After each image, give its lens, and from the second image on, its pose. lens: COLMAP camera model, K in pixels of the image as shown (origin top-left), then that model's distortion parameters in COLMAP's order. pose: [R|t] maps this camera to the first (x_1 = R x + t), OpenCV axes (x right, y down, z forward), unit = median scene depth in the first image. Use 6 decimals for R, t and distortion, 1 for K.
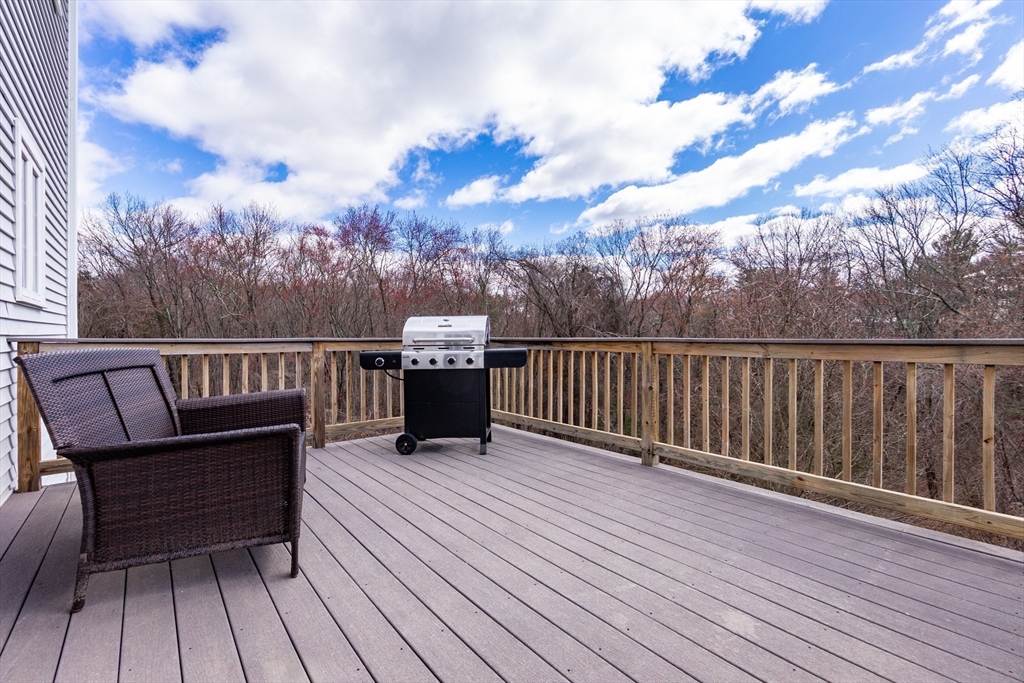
lens RADIAL K [[443.0, 0, 505.0], [0, 443.0, 340.1], [0, 0, 1]] dist [-0.007828, 0.001838]
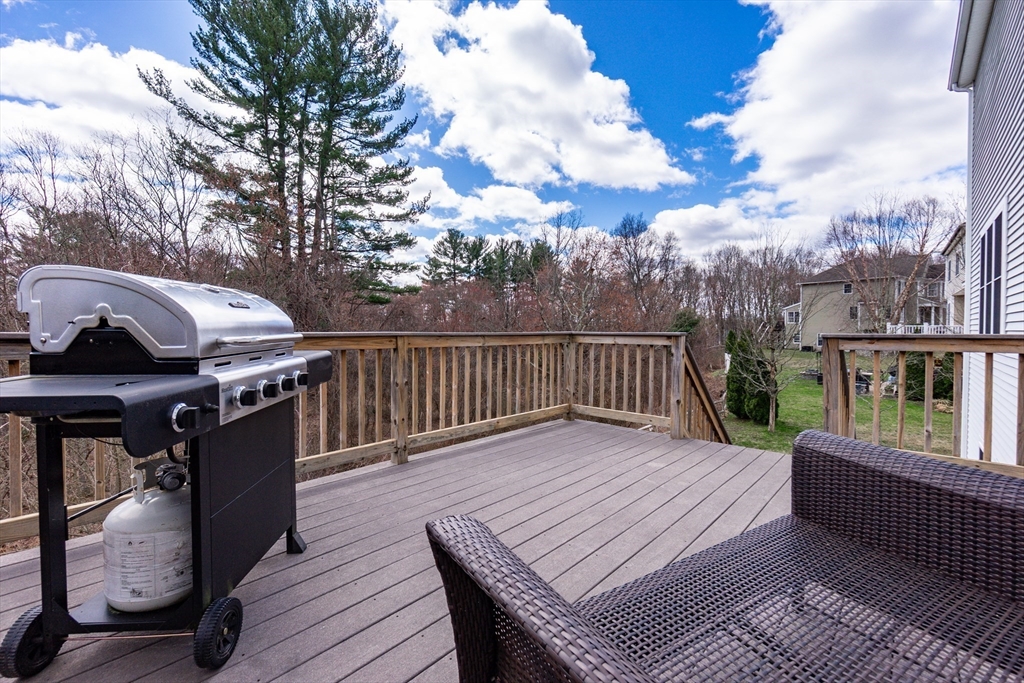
lens RADIAL K [[443.0, 0, 504.7], [0, 443.0, 338.7], [0, 0, 1]] dist [-0.007828, 0.001838]
pose [[-0.148168, -0.014525, 0.988856, -0.805904], [0.003019, 0.999881, 0.015140, -0.005015], [-0.988958, 0.005229, -0.148106, 1.109512]]
